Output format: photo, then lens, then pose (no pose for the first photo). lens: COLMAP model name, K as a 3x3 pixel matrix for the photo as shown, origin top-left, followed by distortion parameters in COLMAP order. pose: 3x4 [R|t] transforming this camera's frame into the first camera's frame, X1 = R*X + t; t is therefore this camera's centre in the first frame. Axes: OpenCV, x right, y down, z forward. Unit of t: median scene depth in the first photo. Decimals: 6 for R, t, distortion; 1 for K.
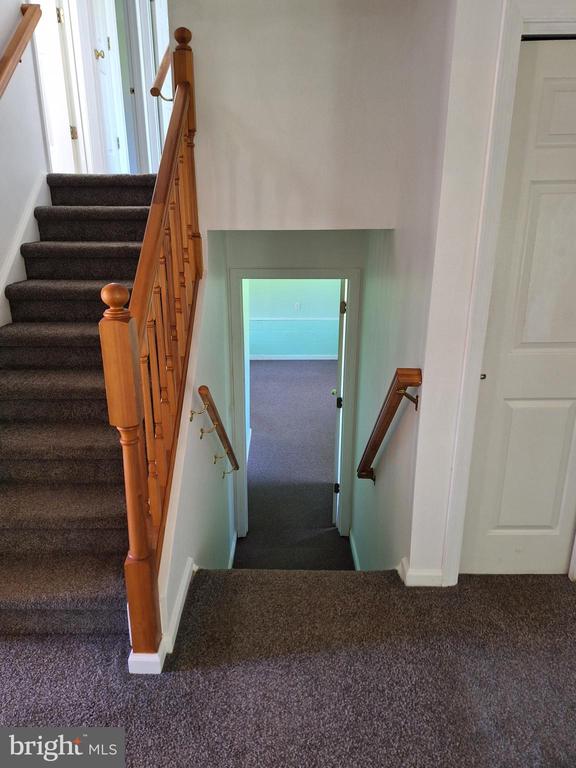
lens RADIAL K [[532.5, 0, 288.0], [0, 532.5, 384.0], [0, 0, 1]] dist [0.096674, -0.124530]
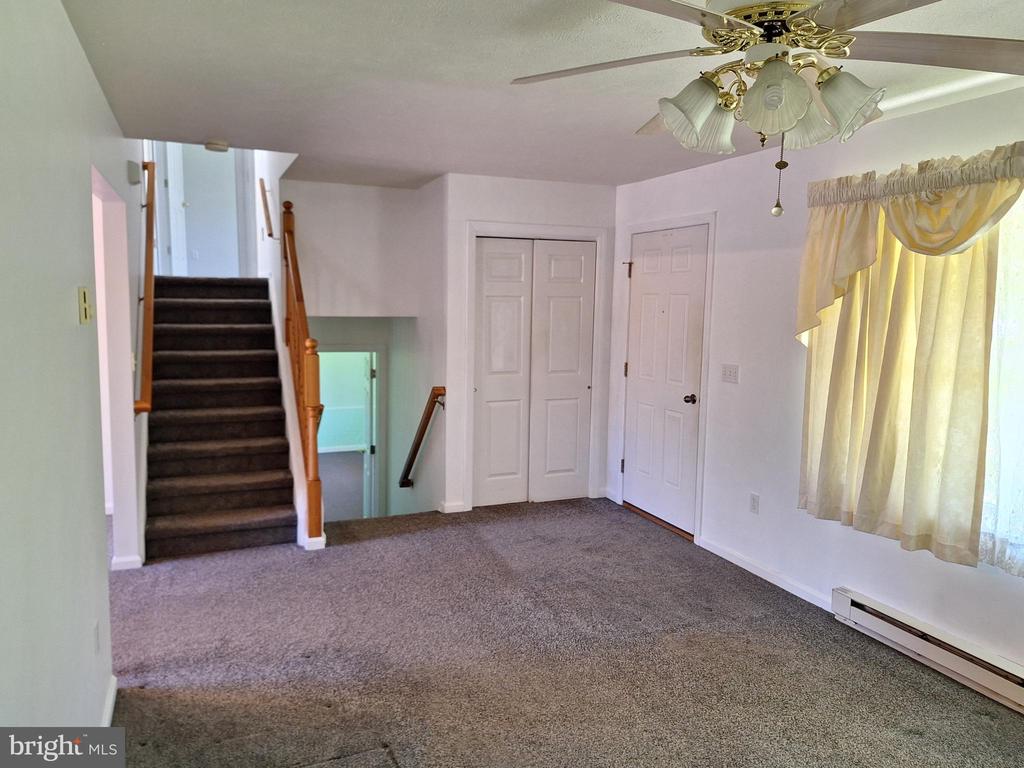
lens RADIAL K [[734.3, 0, 512.0], [0, 734.3, 384.0], [0, 0, 1]] dist [0.110429, -0.126256]
pose [[0.921637, -0.029708, 0.386915, -0.517000], [0.103486, 0.979773, -0.171278, 0.413951], [-0.374000, 0.197896, 0.906069, -1.393623]]
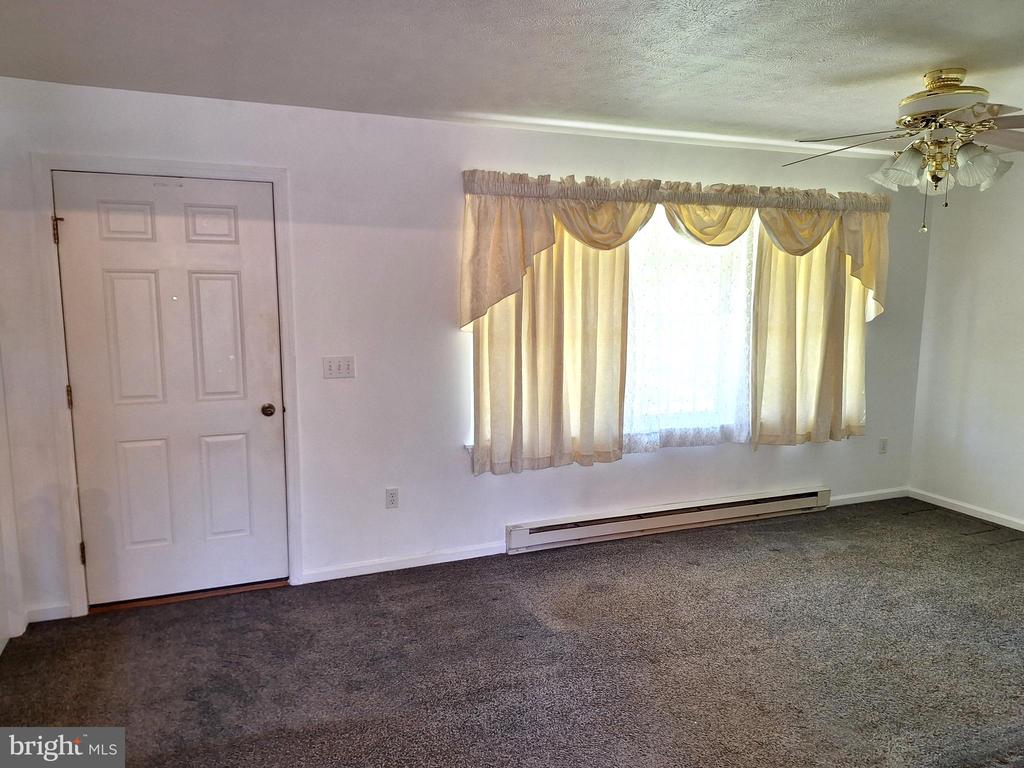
lens RADIAL K [[736.0, 0, 524.5], [0, 736.0, 386.9], [0, 0, 1]] dist [0.101114, -0.155554]
pose [[-0.381693, -0.143360, 0.913104, -0.953800], [0.277205, 0.924667, 0.261052, -0.205669], [-0.881741, 0.352759, -0.313199, 0.435780]]
